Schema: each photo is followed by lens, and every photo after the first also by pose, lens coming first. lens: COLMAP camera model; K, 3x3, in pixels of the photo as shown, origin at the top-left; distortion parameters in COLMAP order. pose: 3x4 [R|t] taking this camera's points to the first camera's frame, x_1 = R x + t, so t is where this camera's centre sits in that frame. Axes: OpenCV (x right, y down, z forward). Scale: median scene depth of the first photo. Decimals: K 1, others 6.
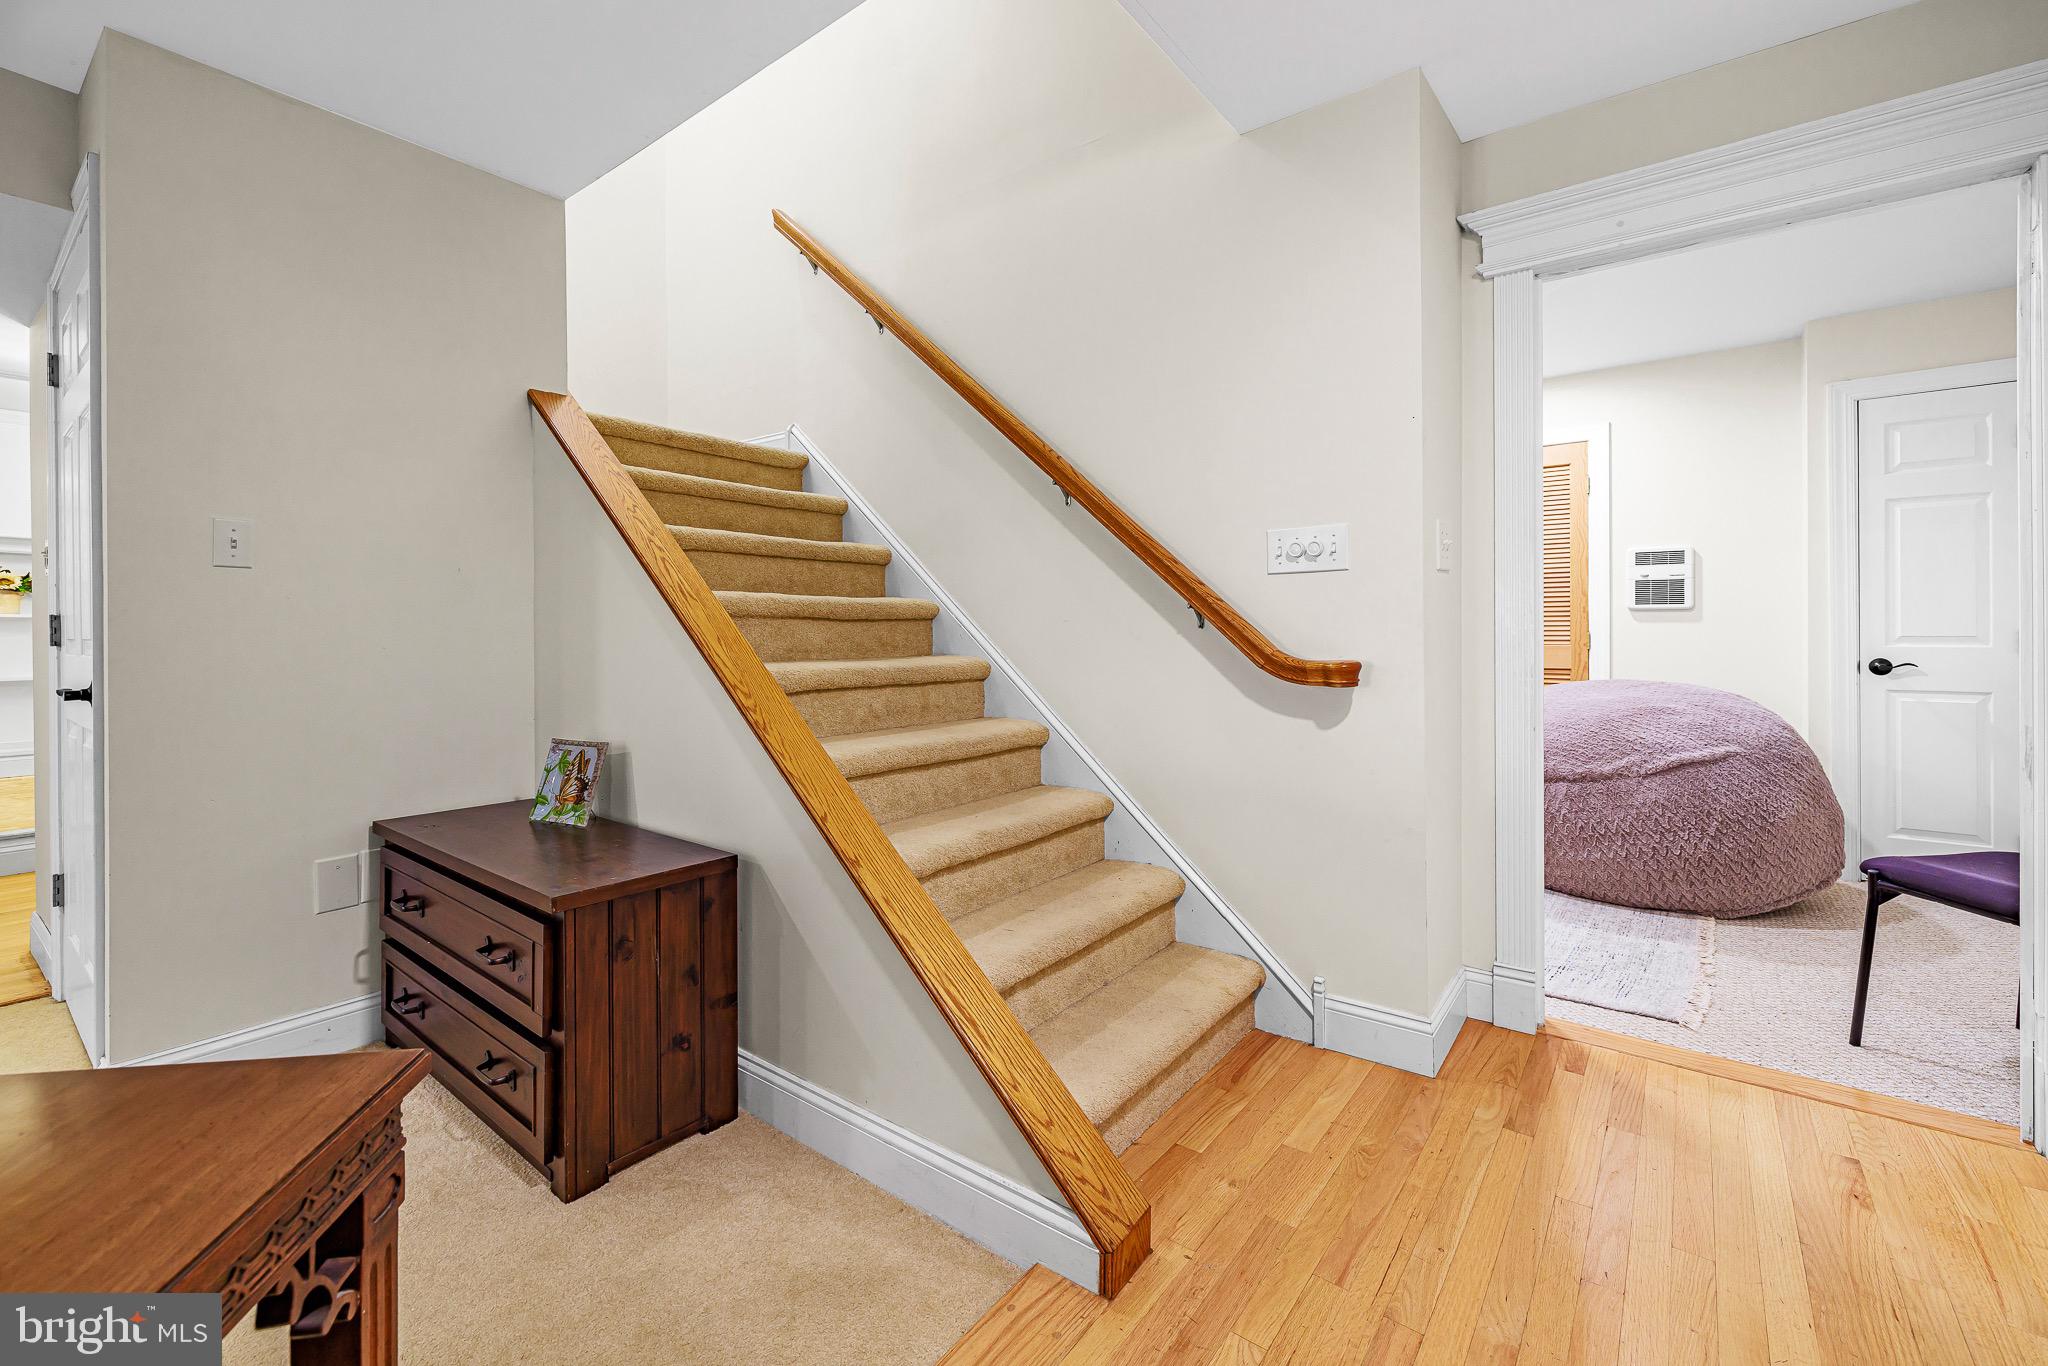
lens RADIAL K [[853.5, 0, 1017.7], [0, 853.5, 638.8], [0, 0, 1]] dist [0.019247, 0.000066]
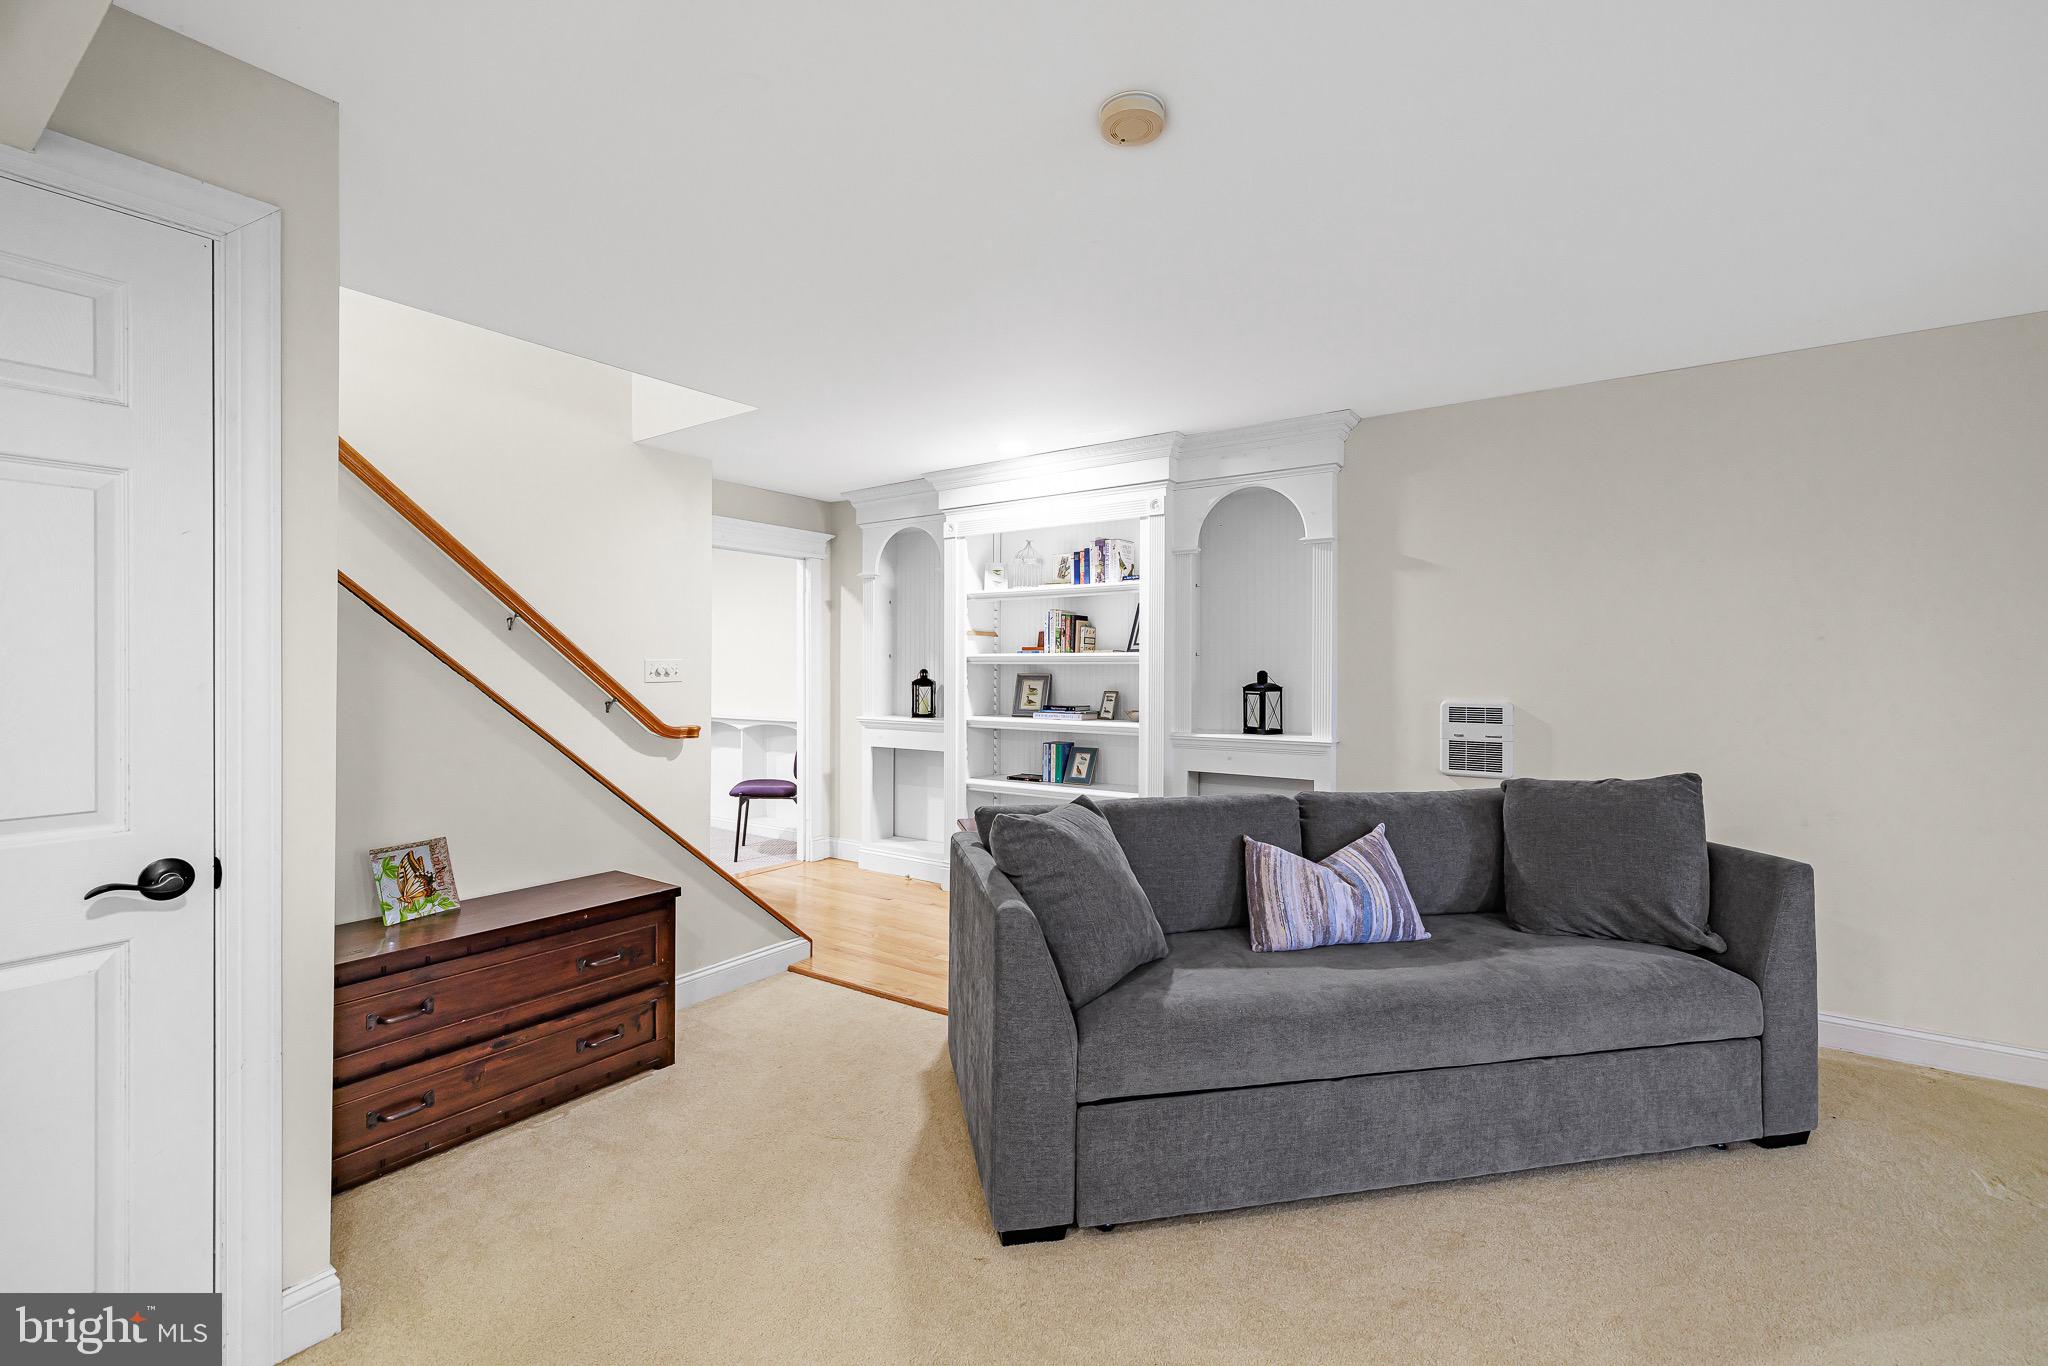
lens RADIAL K [[875.8, 0, 1024.0], [0, 875.8, 683.0], [0, 0, 1]] dist [0.001940, 0.000092]
pose [[-0.059252, -0.014684, 0.998135, -1.696239], [-0.001449, 0.999892, 0.014623, -0.104689], [-0.998242, -0.000580, -0.059267, 0.289067]]
